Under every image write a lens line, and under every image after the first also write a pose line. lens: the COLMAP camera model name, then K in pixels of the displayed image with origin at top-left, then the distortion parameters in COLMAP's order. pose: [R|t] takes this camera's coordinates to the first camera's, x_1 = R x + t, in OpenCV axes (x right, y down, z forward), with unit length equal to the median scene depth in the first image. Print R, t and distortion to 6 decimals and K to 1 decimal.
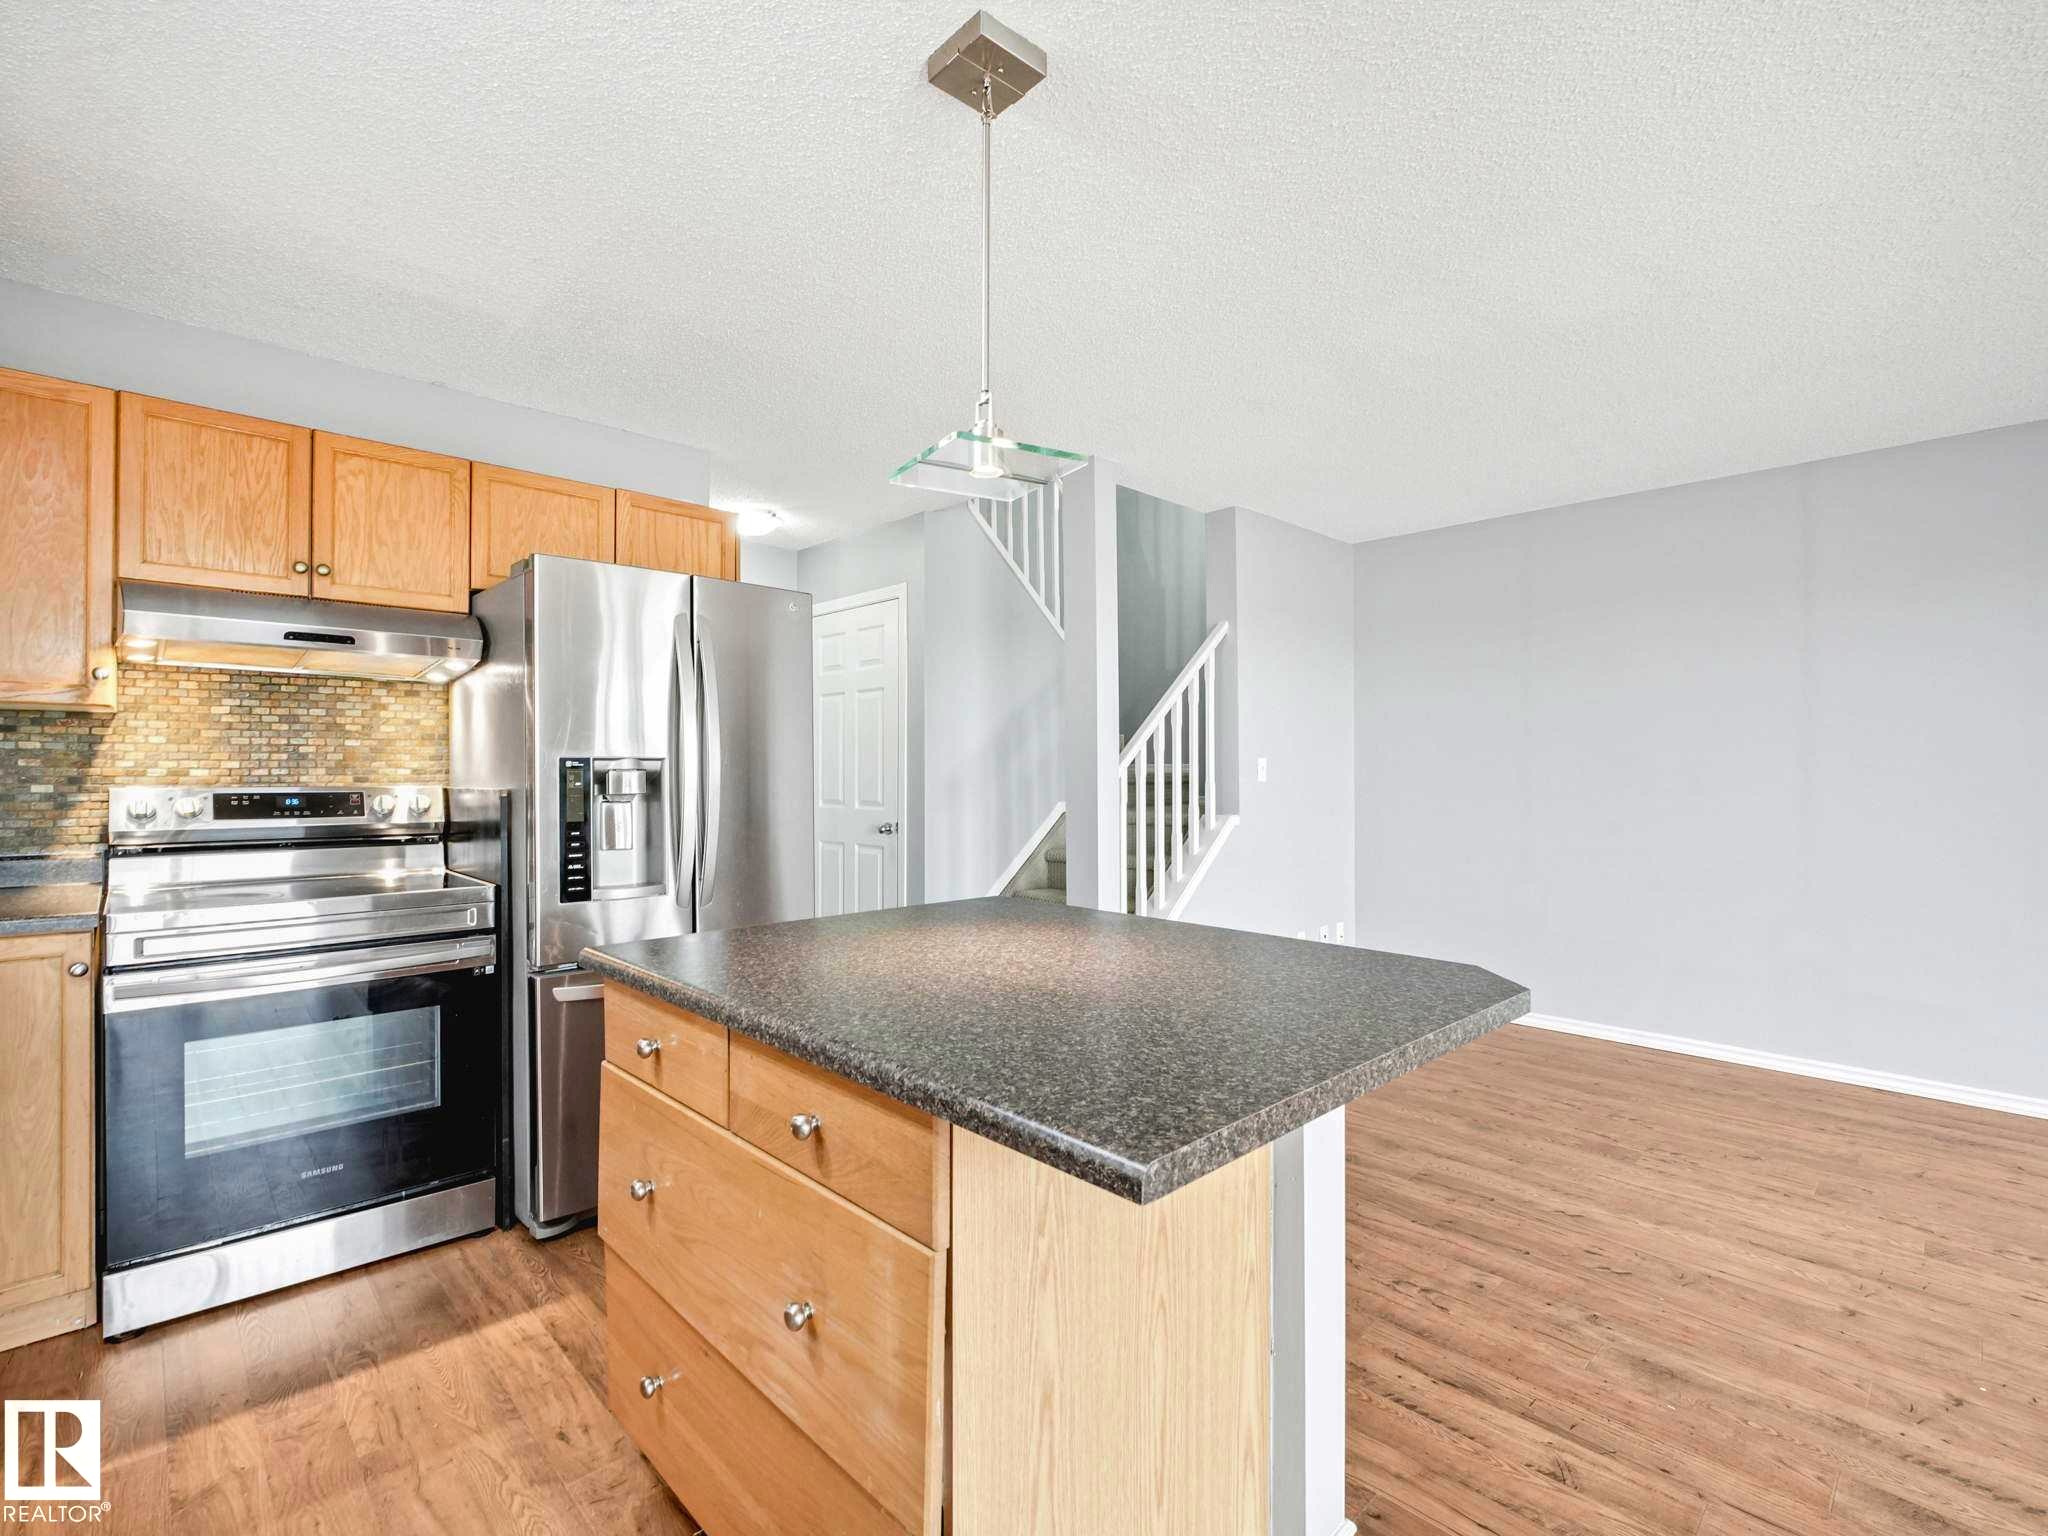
lens RADIAL K [[945.4, 0, 1009.0], [0, 945.4, 769.8], [0, 0, 1]] dist [-0.012554, 0.001857]
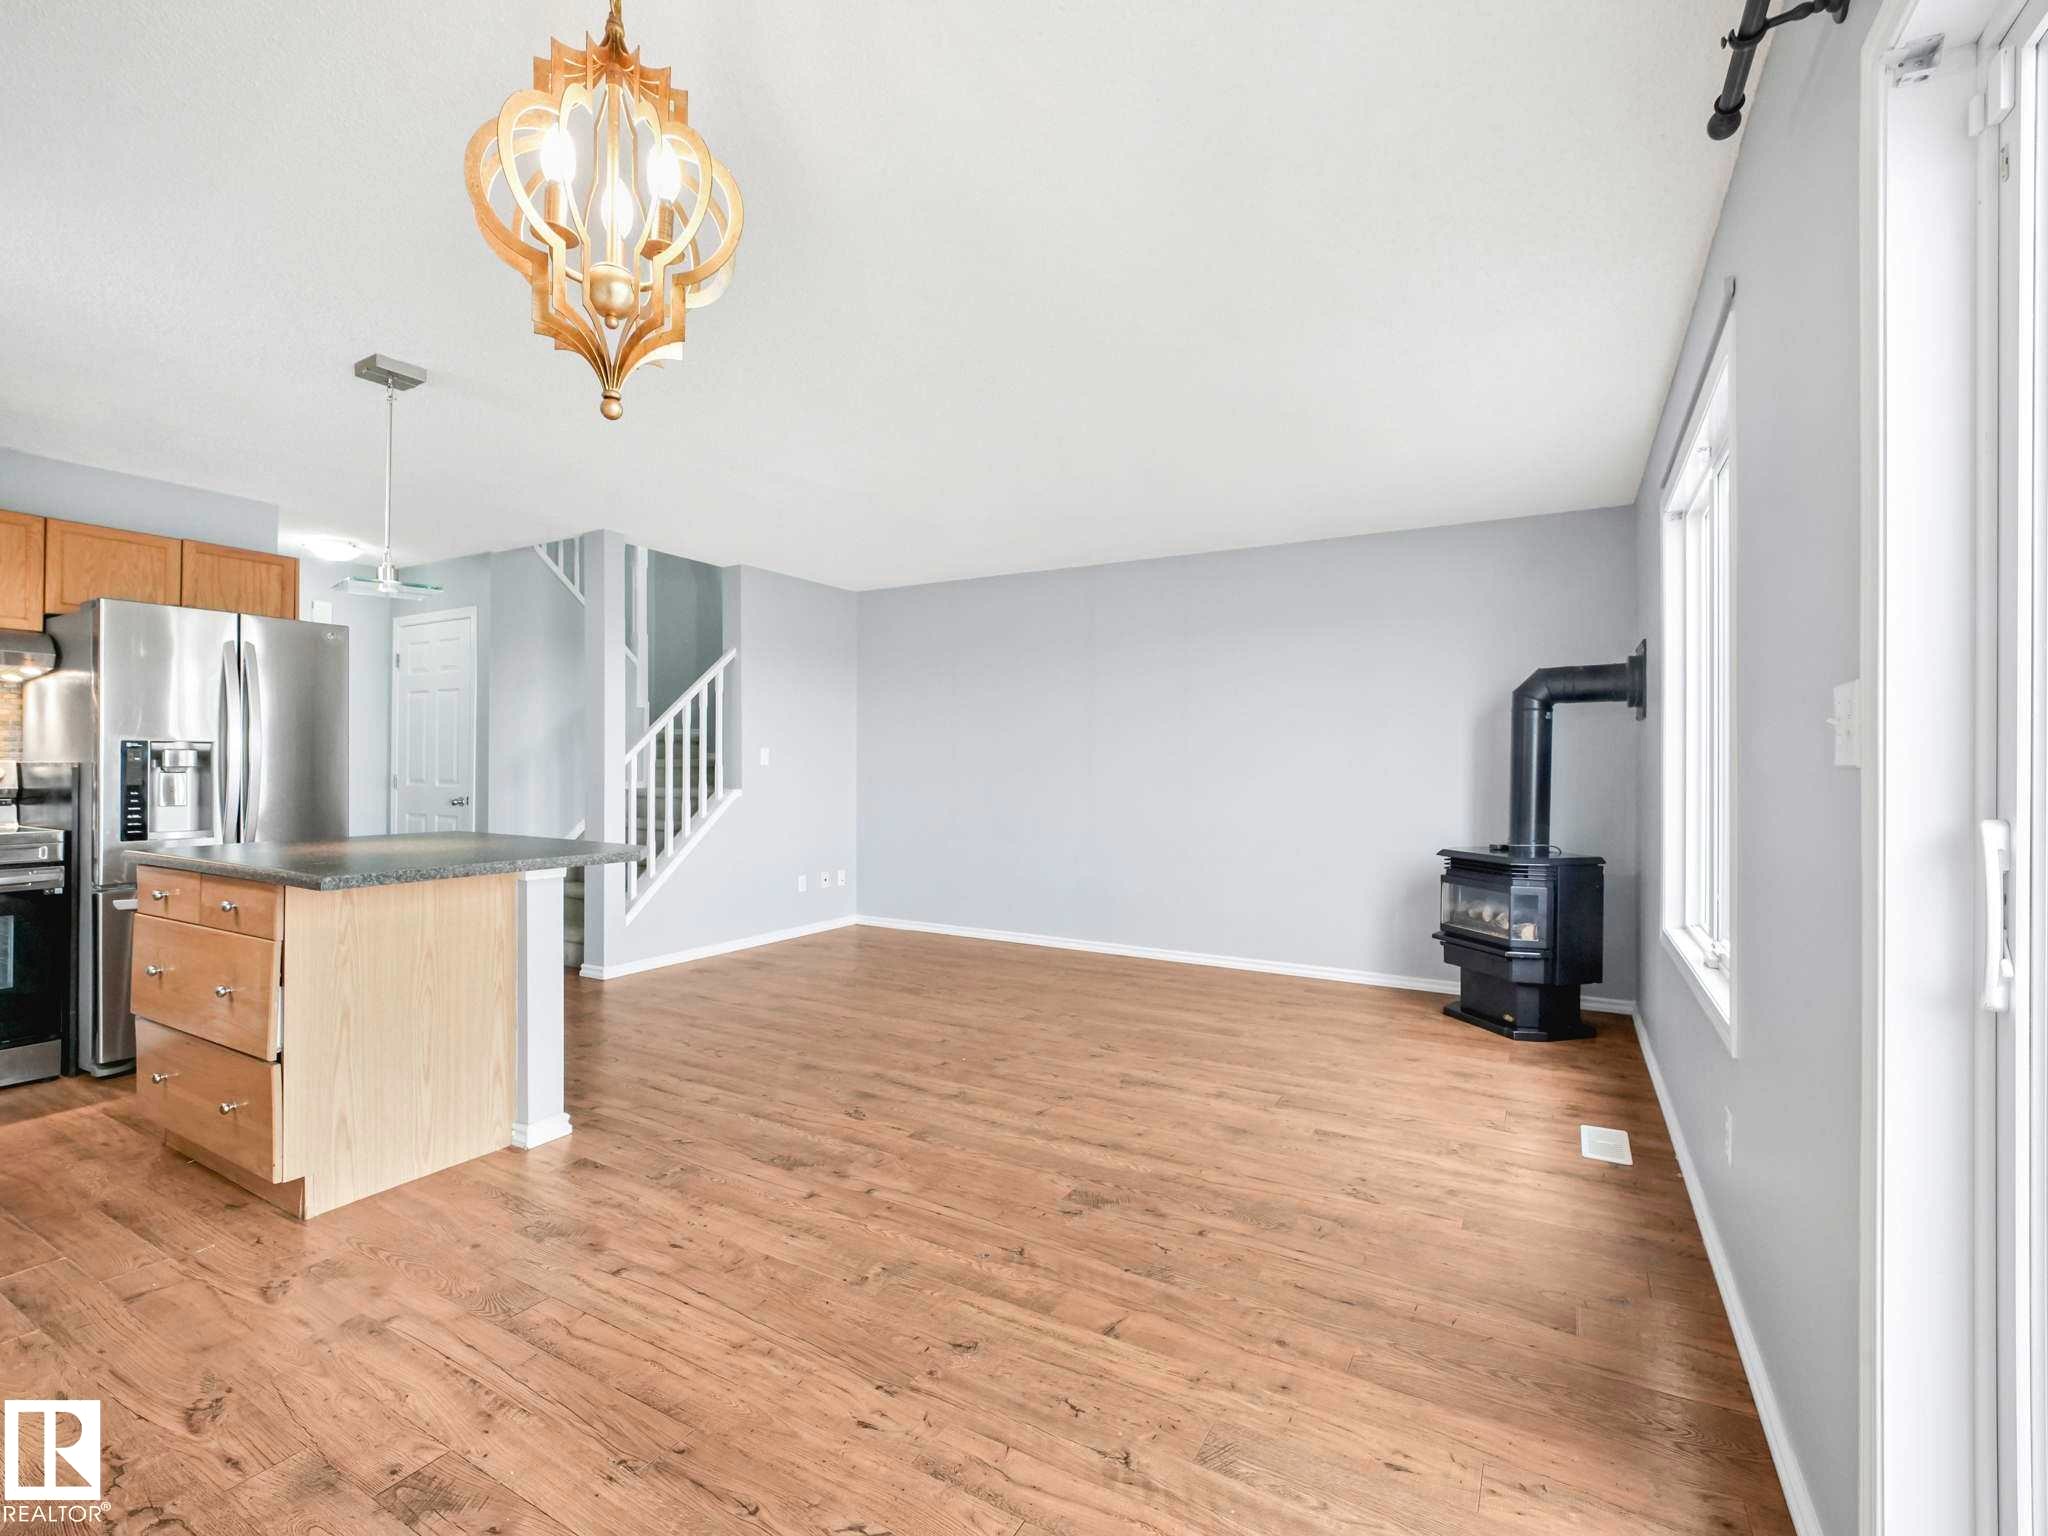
lens RADIAL K [[938.5, 0, 1016.5], [0, 938.5, 759.4], [0, 0, 1]] dist [-0.003382, 0.000259]
pose [[0.959697, 0.007485, 0.280938, 0.418065], [-0.006593, 0.999970, -0.004120, 0.012611], [-0.280960, 0.002102, 0.959717, -0.726781]]
